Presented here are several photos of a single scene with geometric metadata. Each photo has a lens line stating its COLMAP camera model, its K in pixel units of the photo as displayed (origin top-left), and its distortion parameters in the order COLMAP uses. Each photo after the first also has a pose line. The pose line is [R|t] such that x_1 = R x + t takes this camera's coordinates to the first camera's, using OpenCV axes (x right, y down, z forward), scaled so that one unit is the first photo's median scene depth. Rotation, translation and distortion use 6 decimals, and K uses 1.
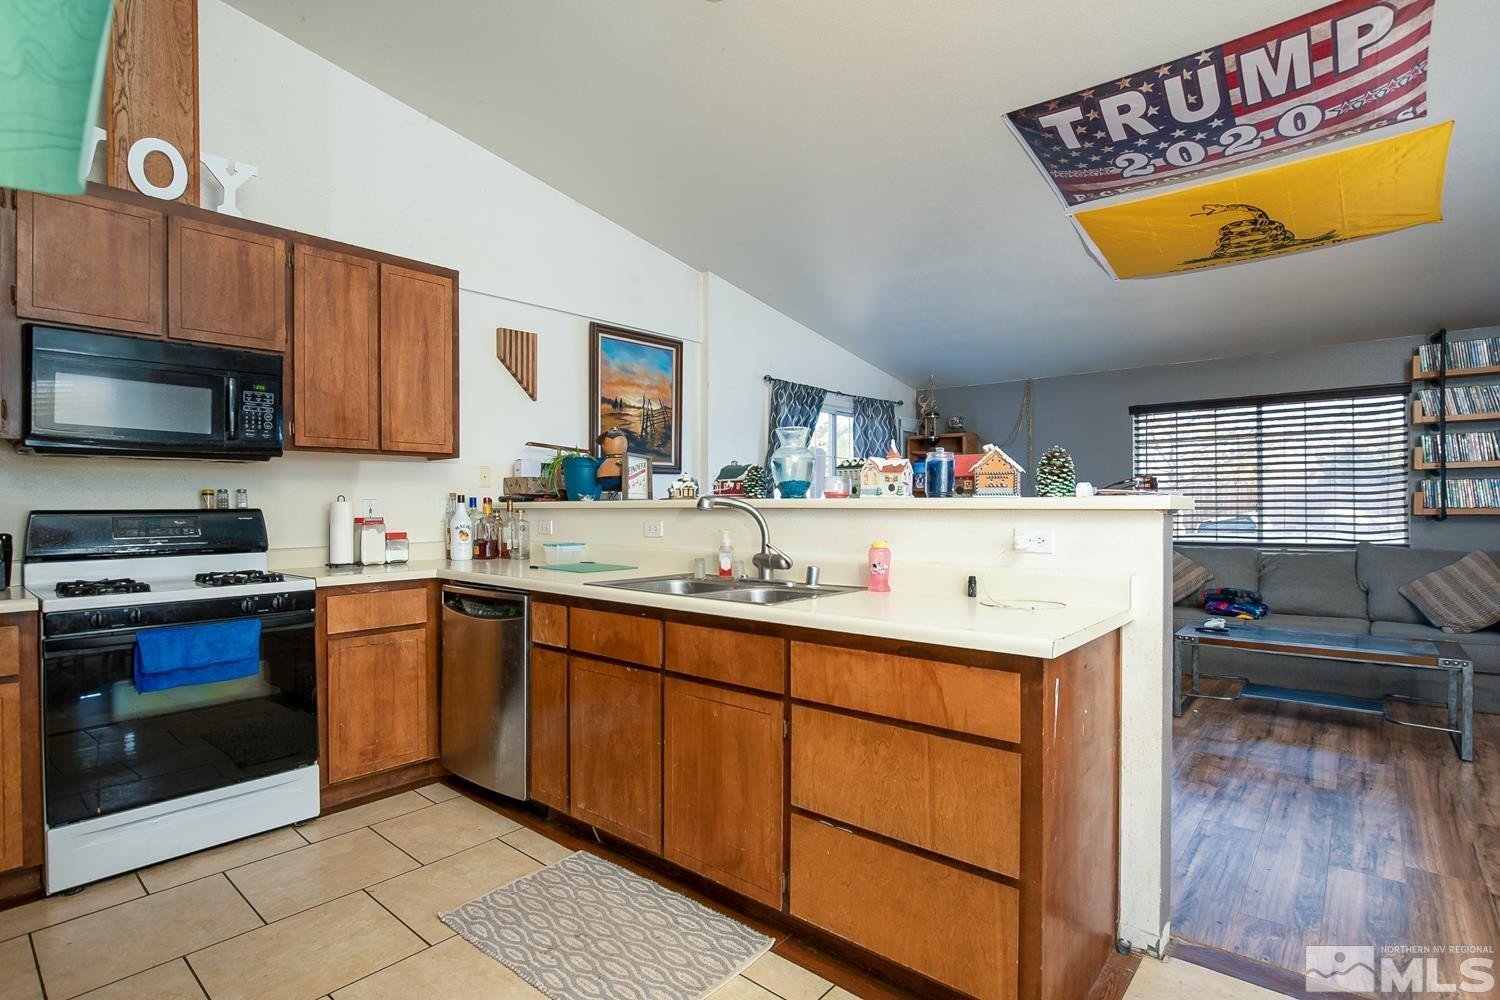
lens RADIAL K [[751.1, 0, 732.3], [0, 751.1, 514.2], [0, 0, 1]] dist [-0.024035, 0.001536]
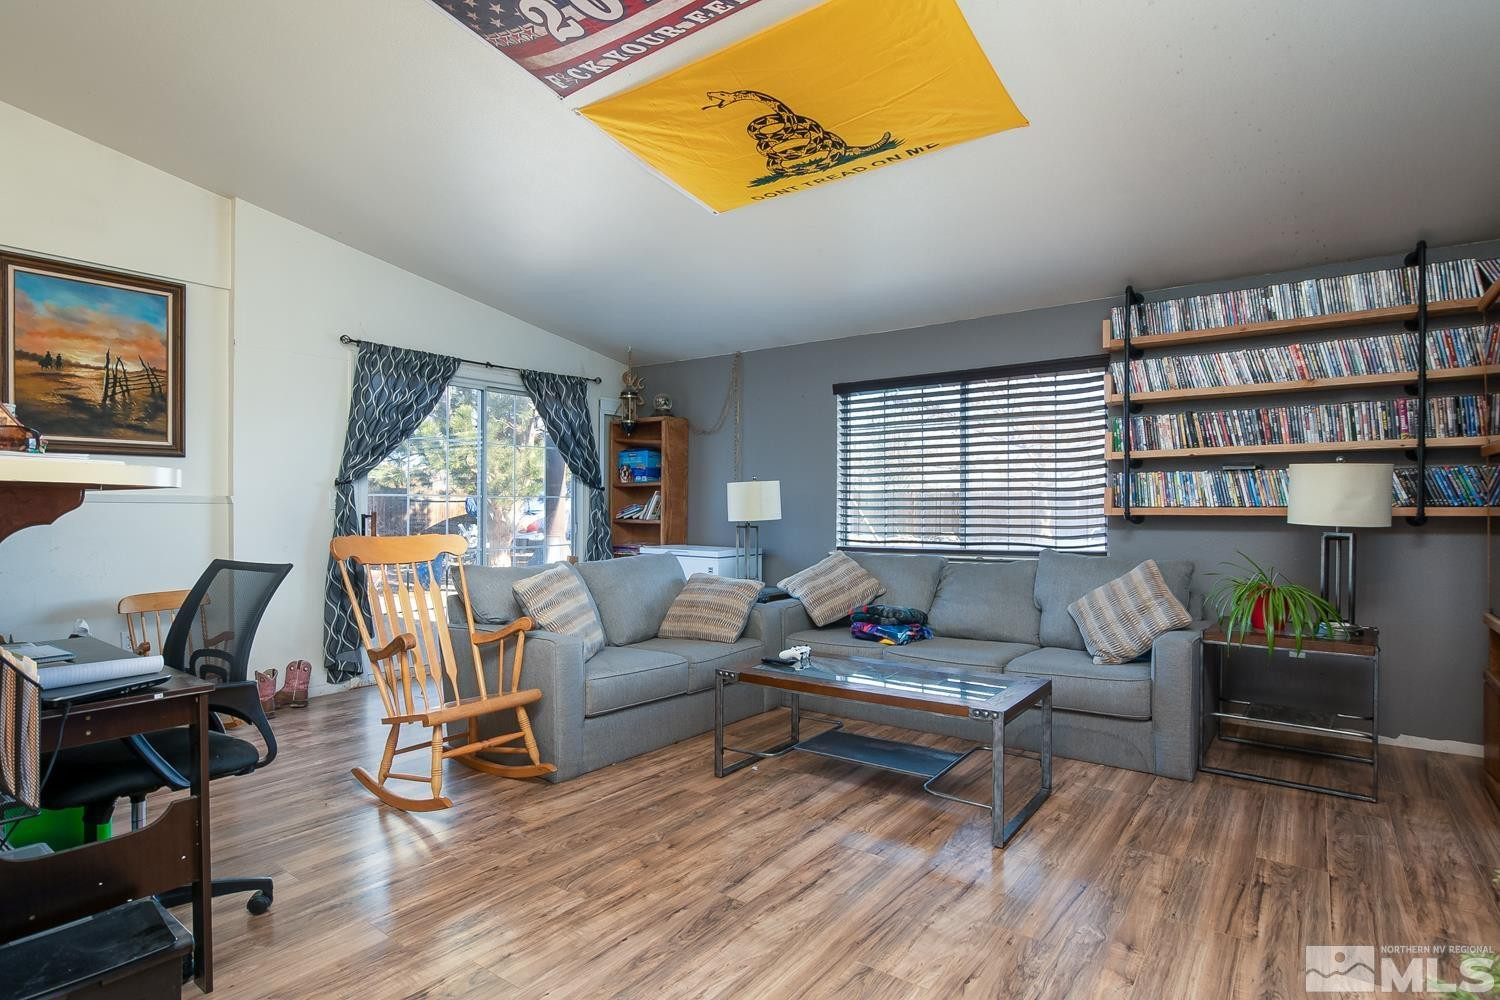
lens RADIAL K [[778.3, 0, 789.9], [0, 778.3, 518.5], [0, 0, 1]] dist [-0.017605, 0.001325]
pose [[0.997202, 0.006105, 0.074509, 0.633307], [-0.005867, 0.999977, -0.003420, 0.011375], [-0.074529, 0.002973, 0.997214, 0.211454]]
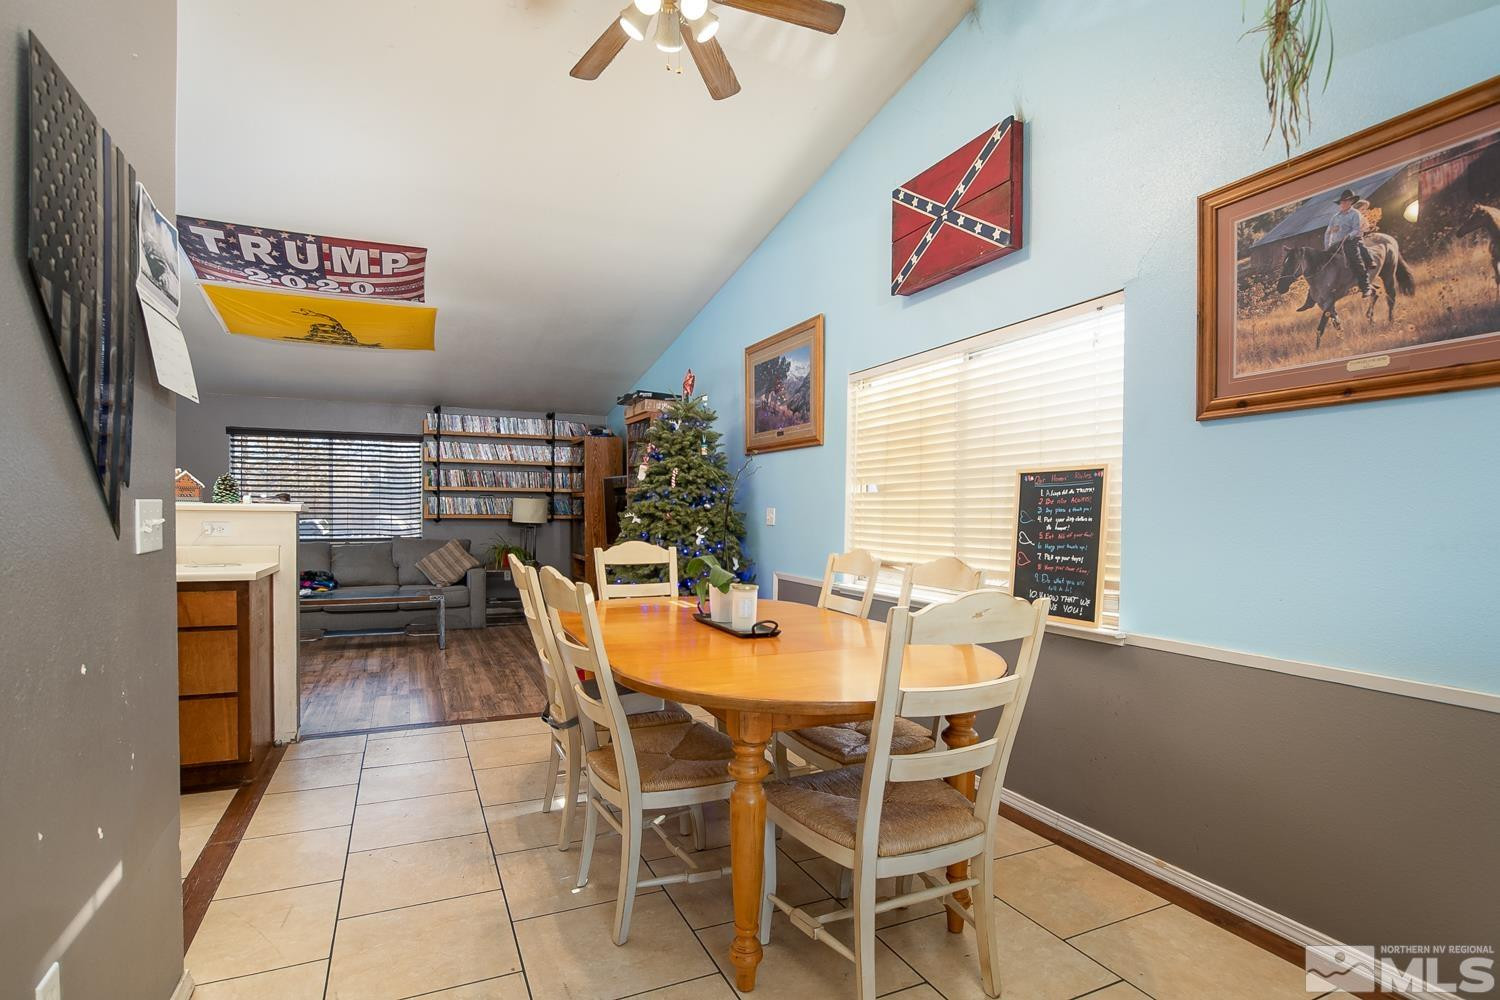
lens RADIAL K [[778.3, 0, 789.9], [0, 778.3, 518.5], [0, 0, 1]] dist [-0.017605, 0.001325]
pose [[0.392966, 0.003265, 0.919547, -0.384368], [0.000864, 0.999992, -0.003920, 0.010781], [-0.919553, 0.002335, 0.392960, -0.486618]]
